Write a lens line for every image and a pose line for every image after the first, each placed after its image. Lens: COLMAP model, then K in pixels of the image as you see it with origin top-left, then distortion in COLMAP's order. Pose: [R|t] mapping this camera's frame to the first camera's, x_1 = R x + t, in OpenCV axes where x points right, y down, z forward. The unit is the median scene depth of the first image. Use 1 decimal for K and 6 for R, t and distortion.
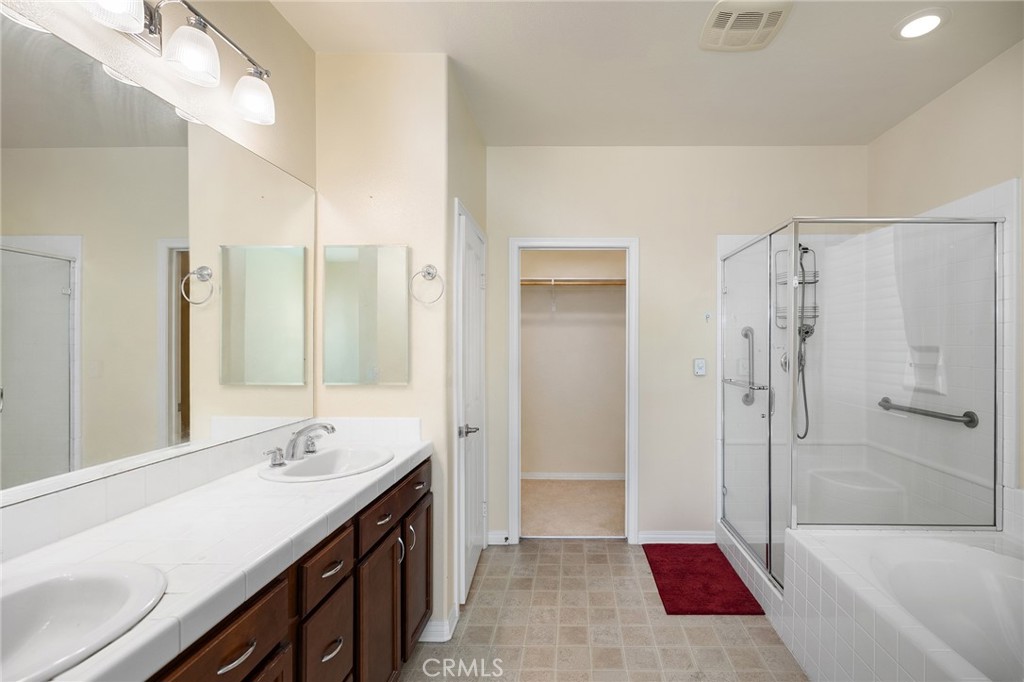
lens RADIAL K [[457.4, 0, 567.9], [0, 457.4, 343.1], [0, 0, 1]] dist [0.000853, 0.000029]
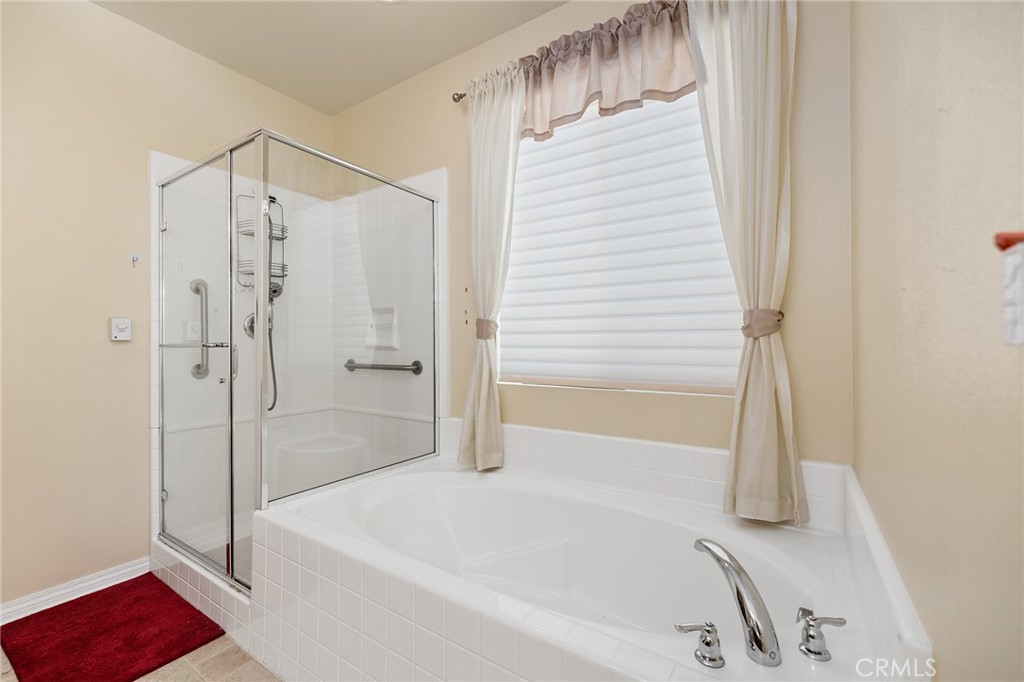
lens RADIAL K [[434.5, 0, 512.0], [0, 434.5, 341.0], [0, 0, 1]] dist [-0.000719, -0.000023]
pose [[0.544481, -0.002896, 0.838768, 0.064495], [0.004386, 0.999990, 0.000606, 0.081077], [-0.838762, 0.003349, 0.544488, 0.155704]]
